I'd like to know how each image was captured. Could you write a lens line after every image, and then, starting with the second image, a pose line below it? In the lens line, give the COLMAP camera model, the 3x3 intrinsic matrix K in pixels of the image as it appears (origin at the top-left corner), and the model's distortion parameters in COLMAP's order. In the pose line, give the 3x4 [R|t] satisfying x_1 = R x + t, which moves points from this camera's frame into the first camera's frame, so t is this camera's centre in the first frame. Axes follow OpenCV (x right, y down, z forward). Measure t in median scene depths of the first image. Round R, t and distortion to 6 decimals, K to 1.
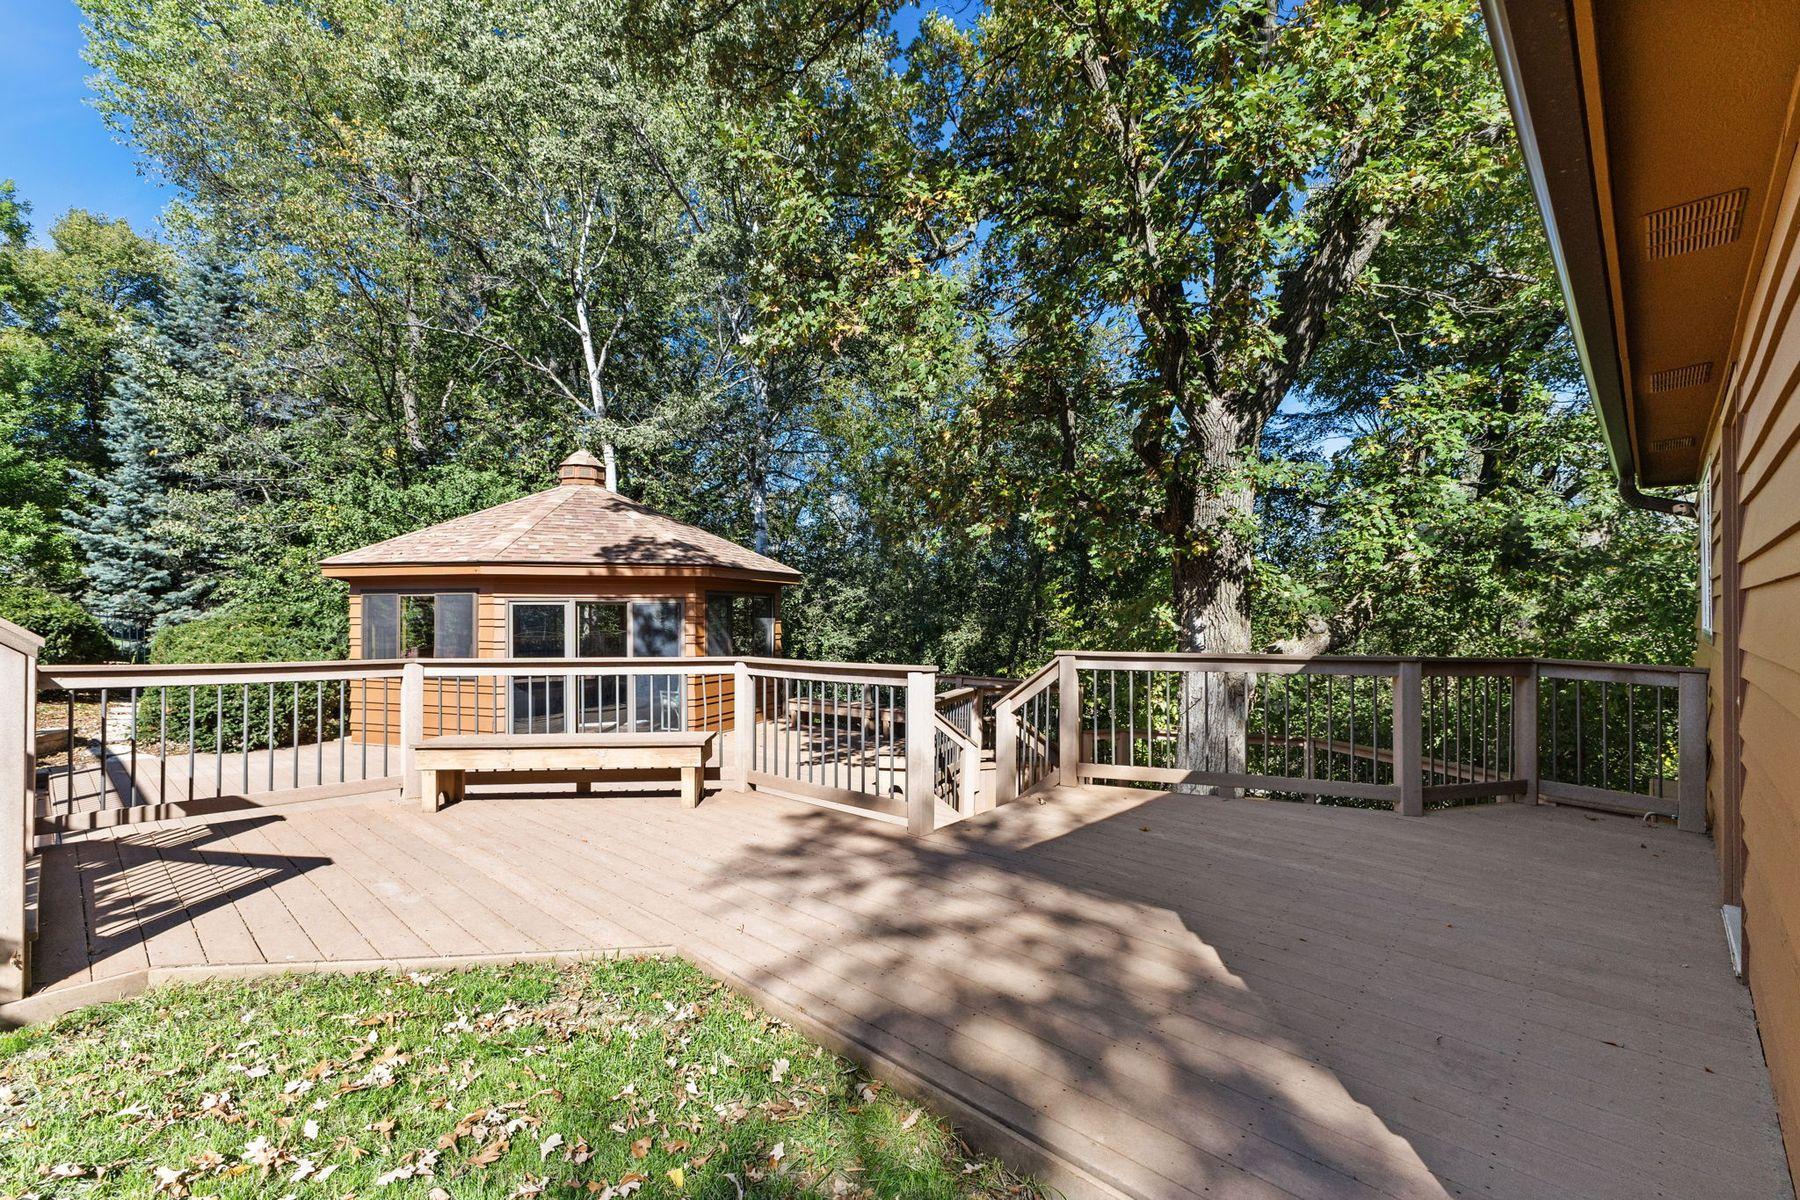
lens RADIAL K [[778.3, 0, 912.1], [0, 778.3, 610.1], [0, 0, 1]] dist [0.009109, -0.001903]
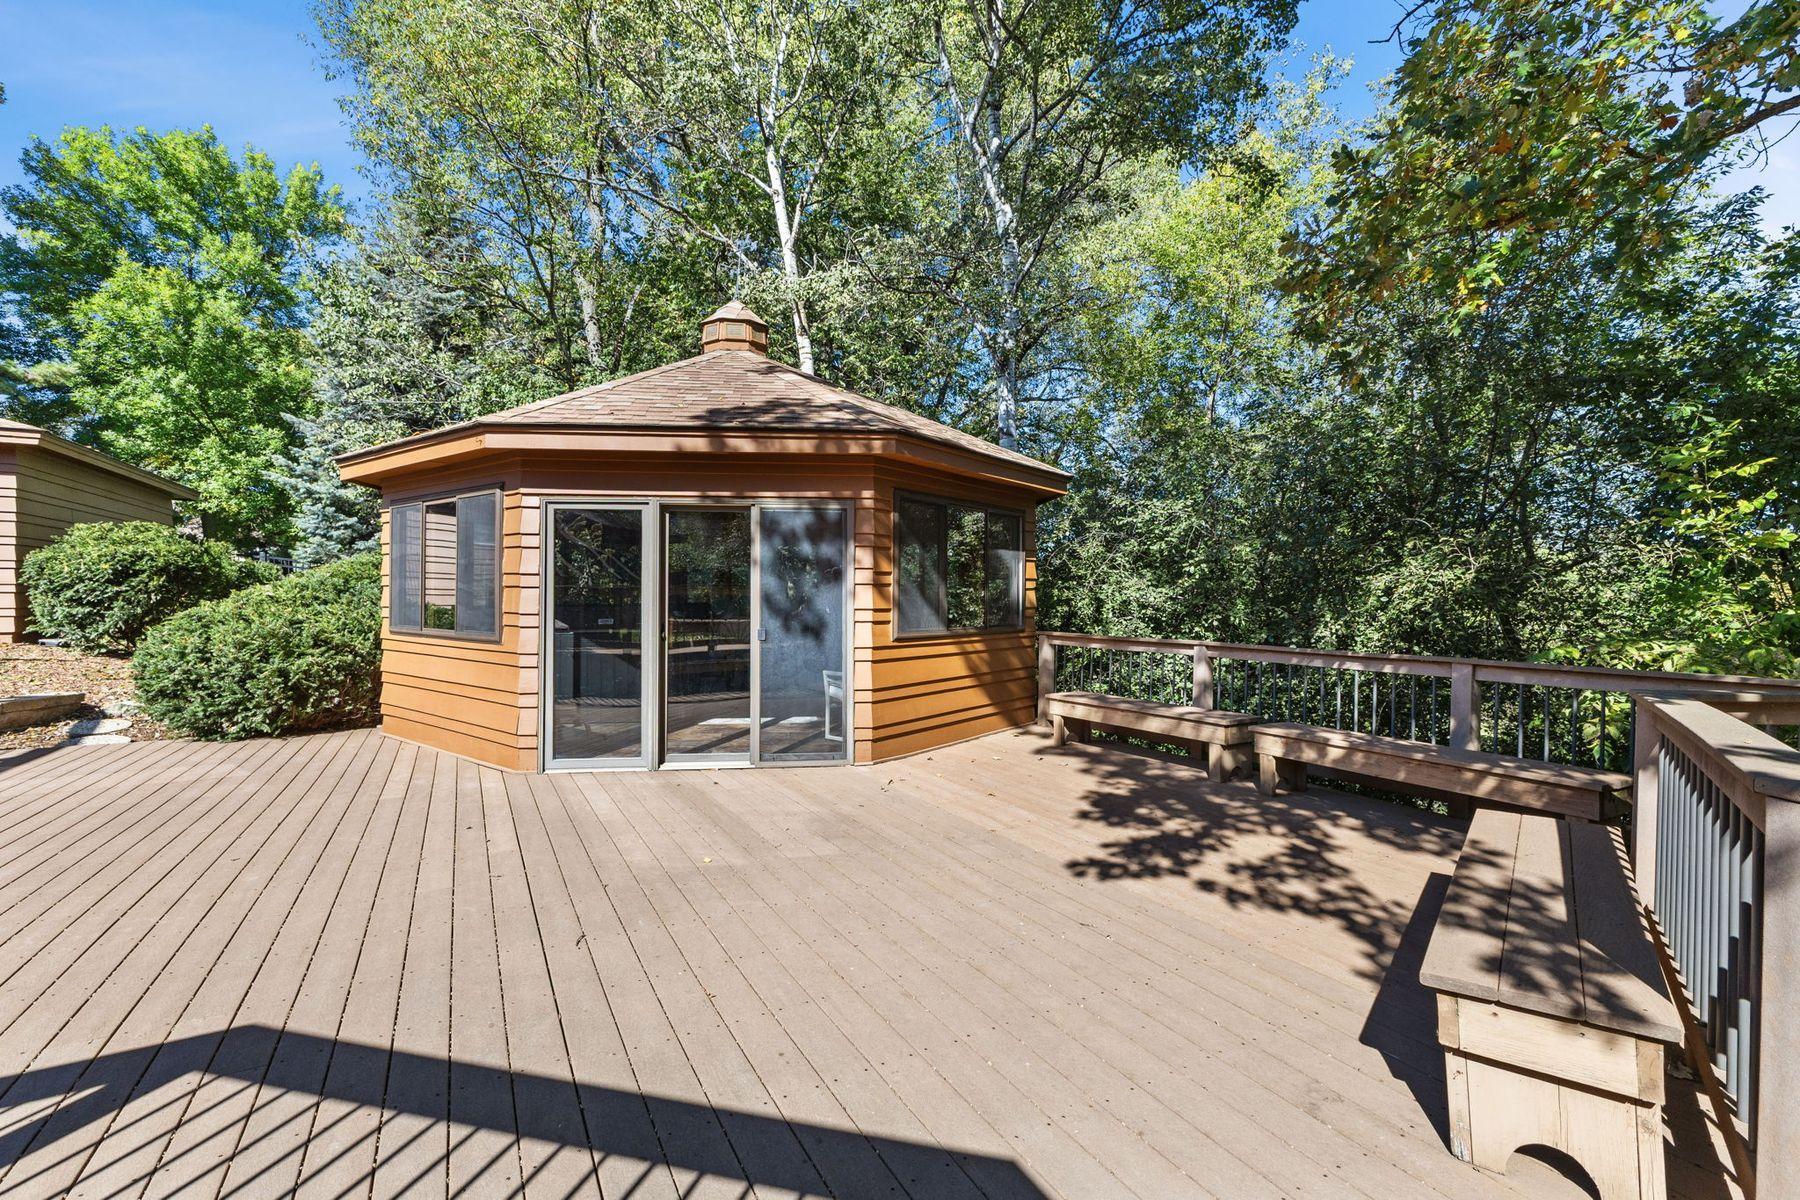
lens RADIAL K [[778.3, 0, 904.8], [0, 778.3, 591.8], [0, 0, 1]] dist [0.009109, -0.001903]
pose [[0.944727, 0.002570, -0.327847, -0.086143], [-0.002873, 0.999996, -0.000440, 0.047765], [0.327845, 0.001357, 0.944731, 0.512925]]
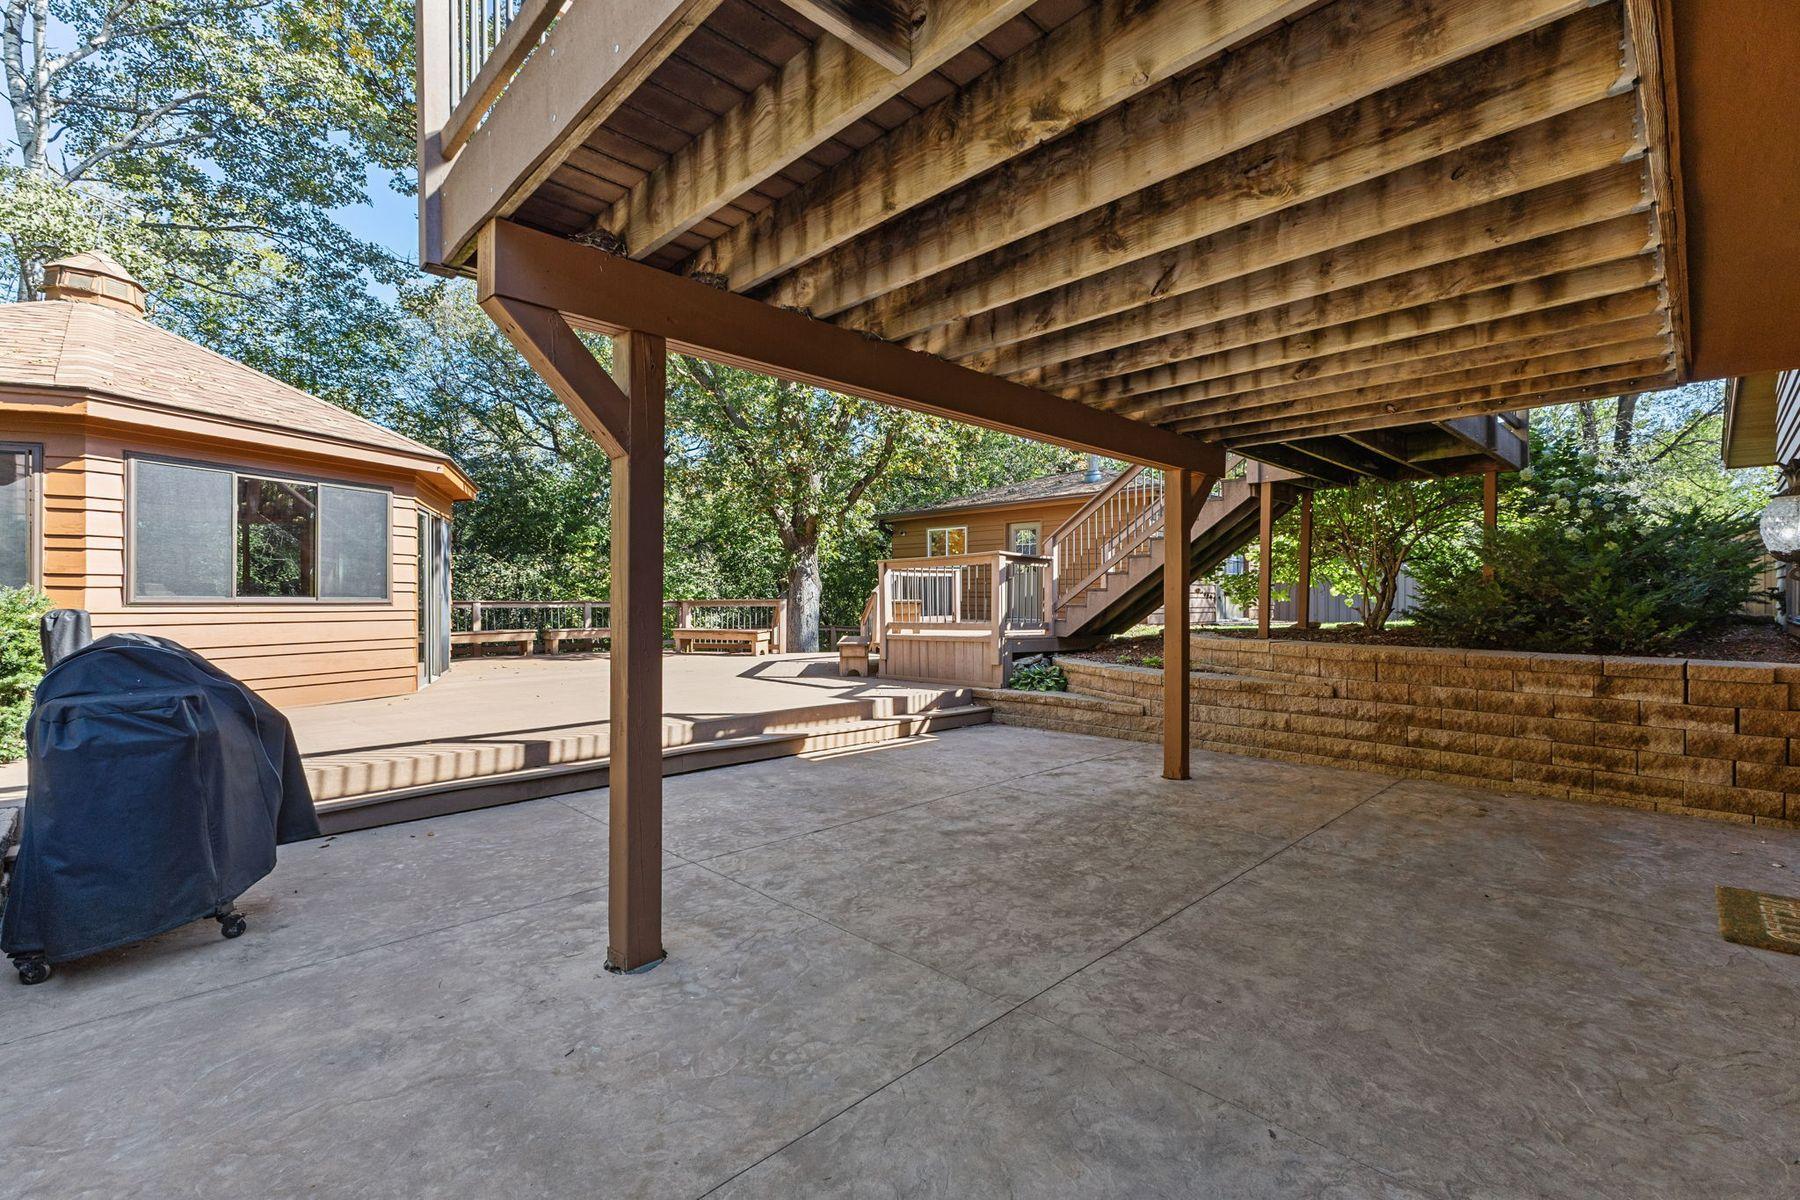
lens RADIAL K [[778.3, 0, 899.7], [0, 778.3, 592.6], [0, 0, 1]] dist [0.009109, -0.001903]
pose [[0.070913, 0.005037, 0.997470, -1.188068], [-0.003913, 0.999981, -0.004772, 0.073405], [-0.997475, -0.003565, 0.070932, 0.403670]]
